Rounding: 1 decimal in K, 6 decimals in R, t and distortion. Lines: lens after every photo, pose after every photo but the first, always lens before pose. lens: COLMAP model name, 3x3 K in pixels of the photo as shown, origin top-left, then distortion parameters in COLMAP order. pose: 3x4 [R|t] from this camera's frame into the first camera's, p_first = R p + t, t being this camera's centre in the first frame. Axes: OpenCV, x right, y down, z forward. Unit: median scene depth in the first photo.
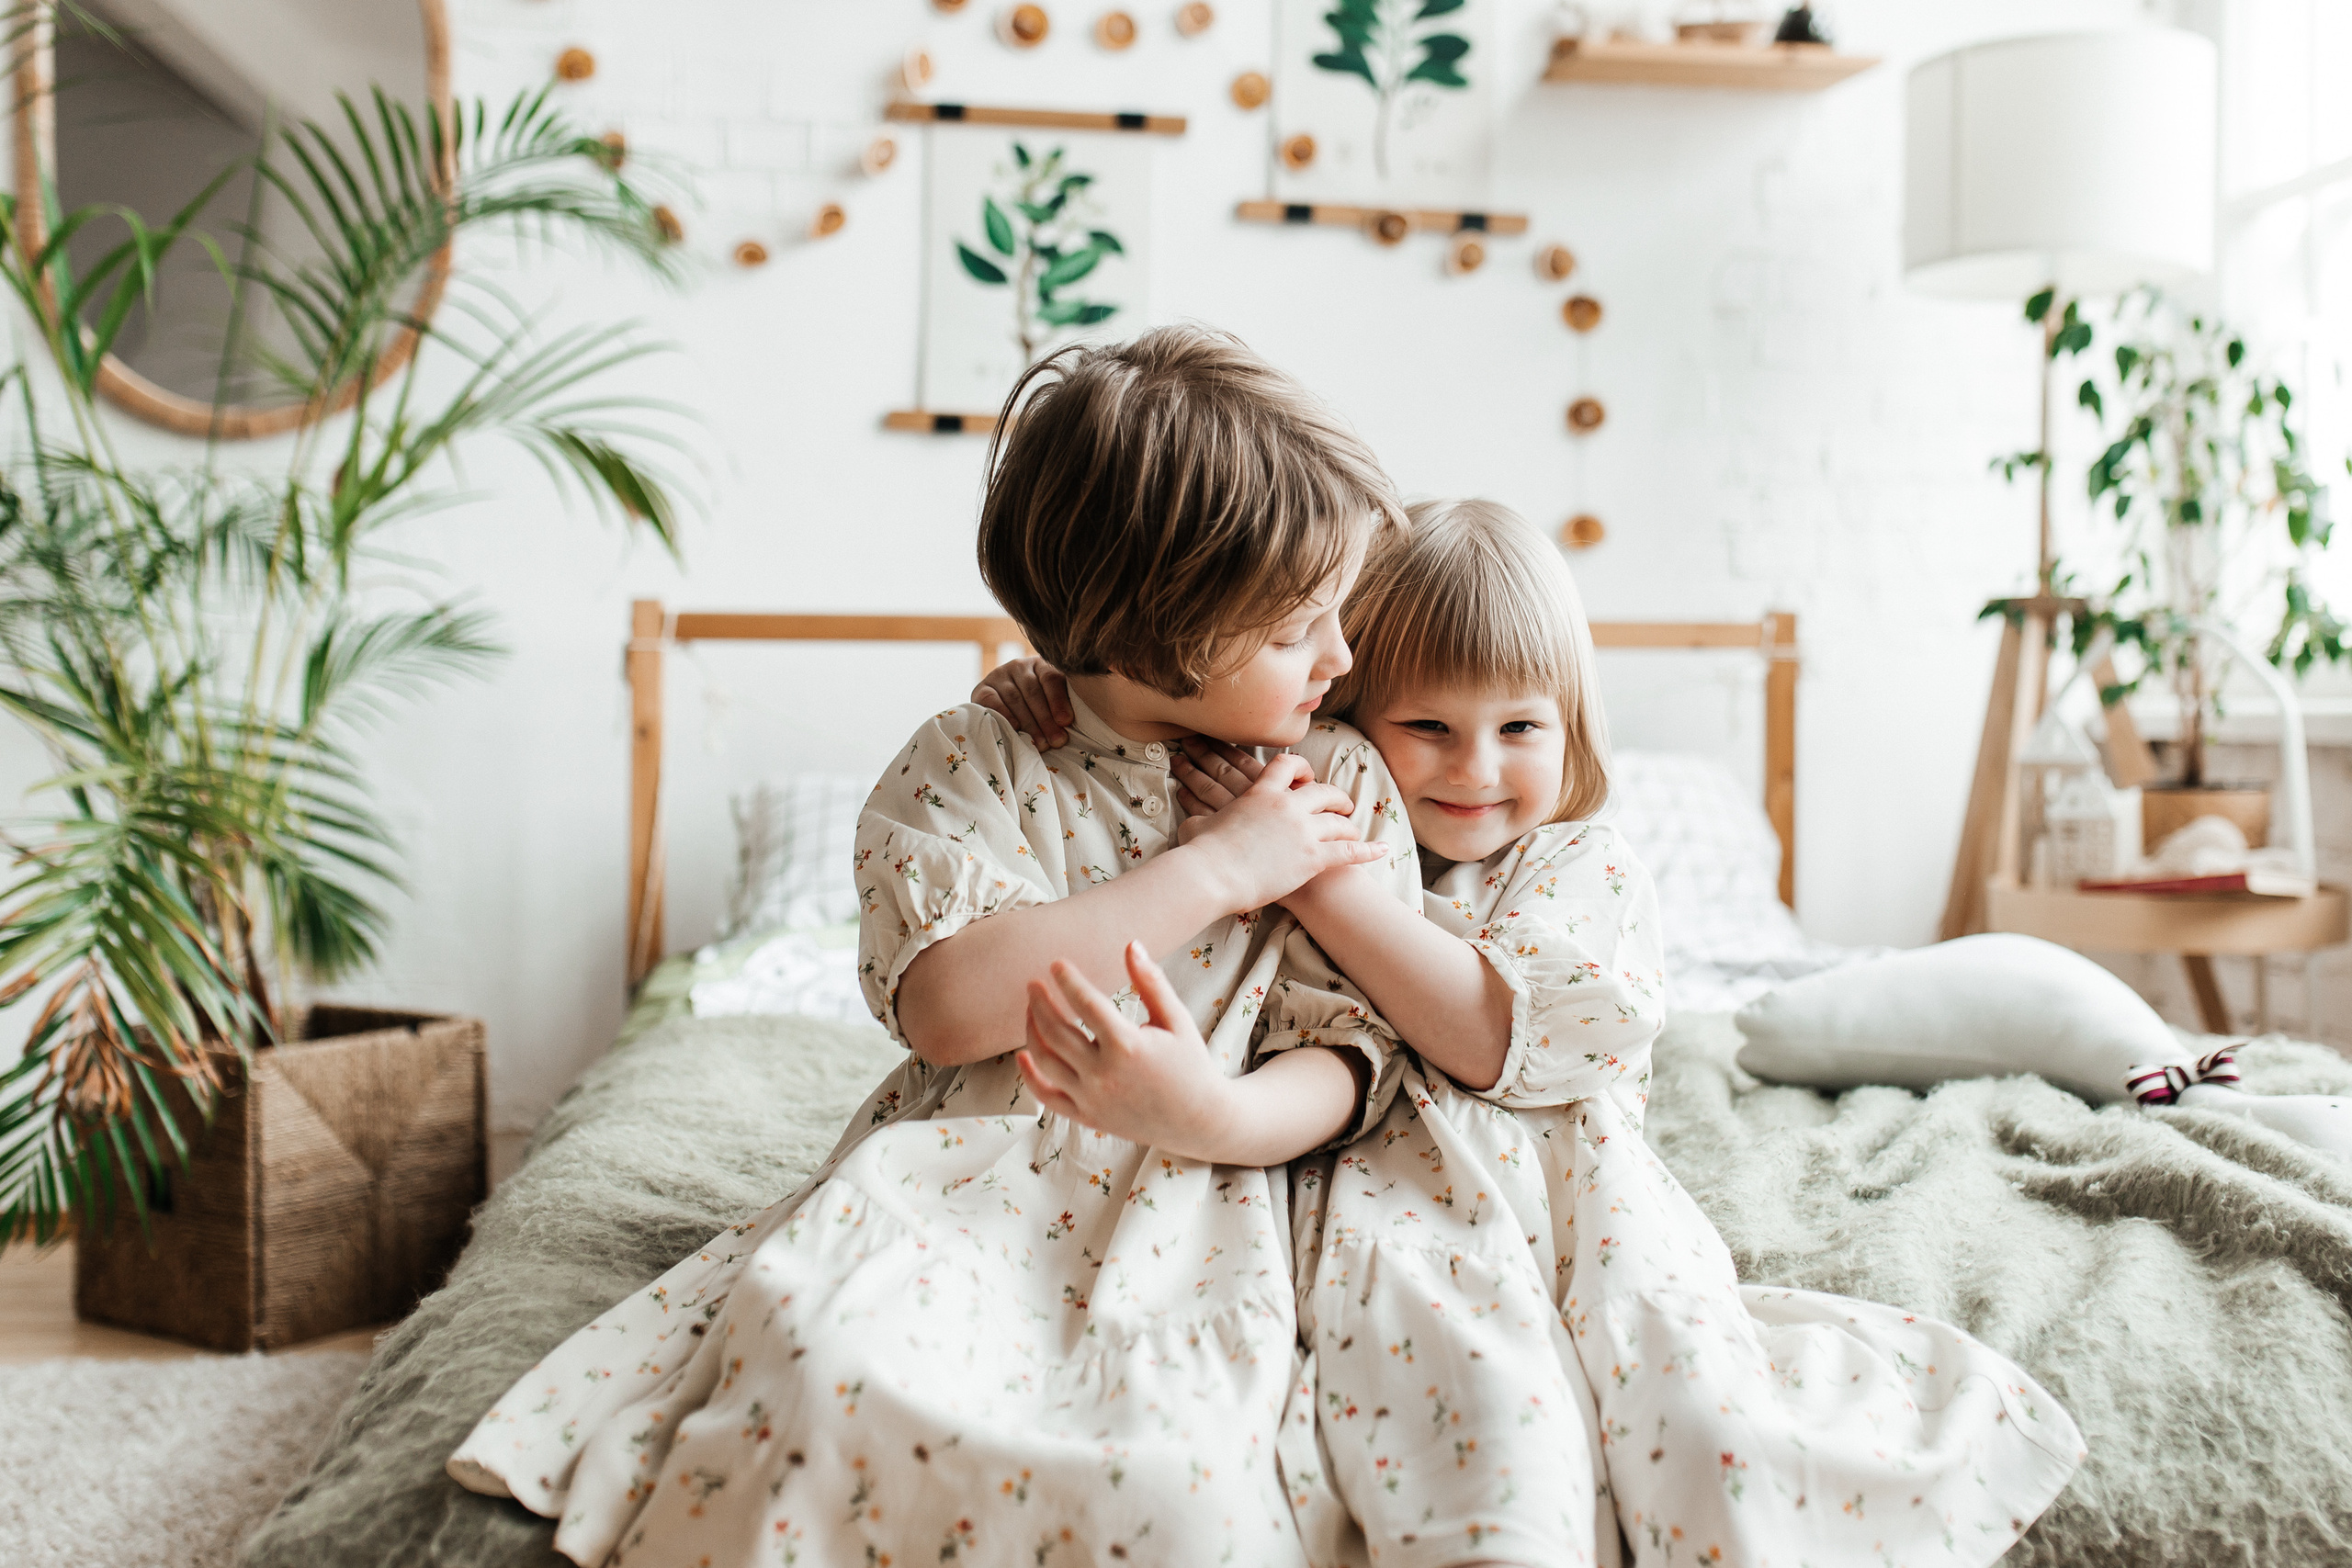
lens RADIAL K [[2666.7, 0, 1176.0], [0, 2666.7, 784.0], [0, 0, 1]] dist [-0.009096, -0.058344]
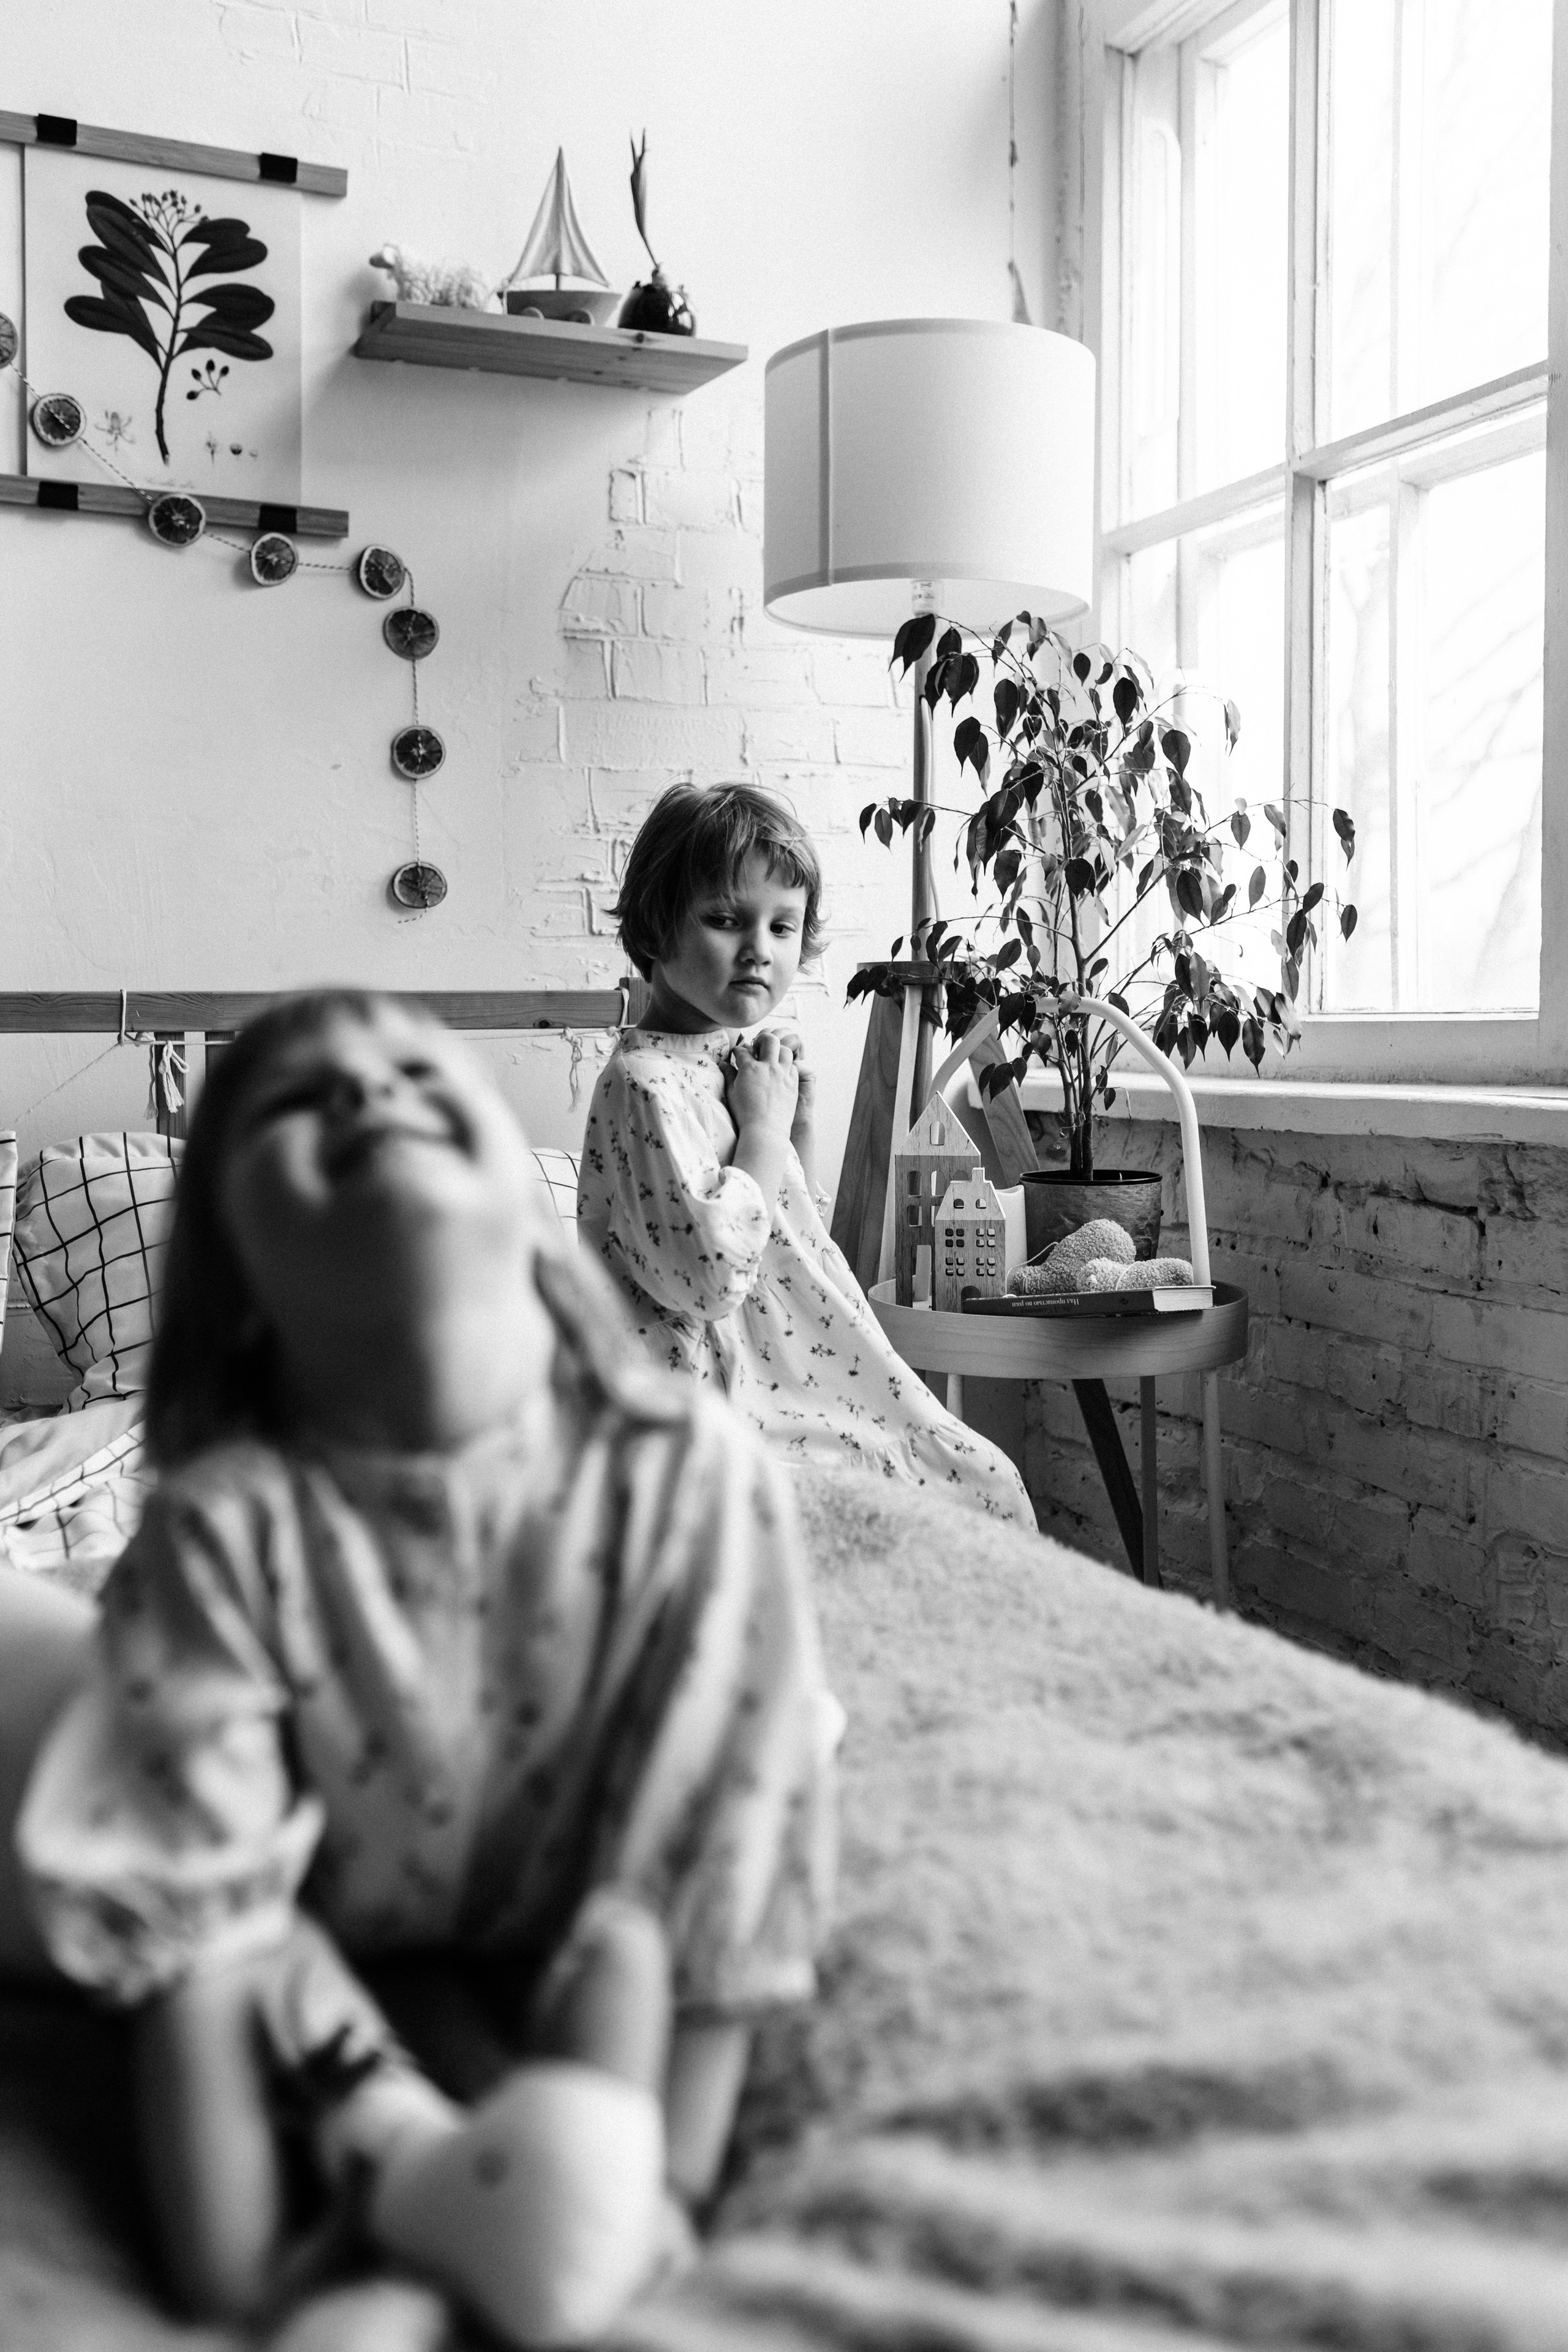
lens RADIAL K [[2282.3, 0, 784.0], [0, 2282.3, 1176.0], [0, 0, 1]] dist [0.012236, 0.003781]
pose [[0.966860, -0.023916, 0.254185, 0.082587], [0.012144, 0.998784, 0.047783, -0.037012], [-0.255018, -0.043113, 0.965975, 0.262289]]
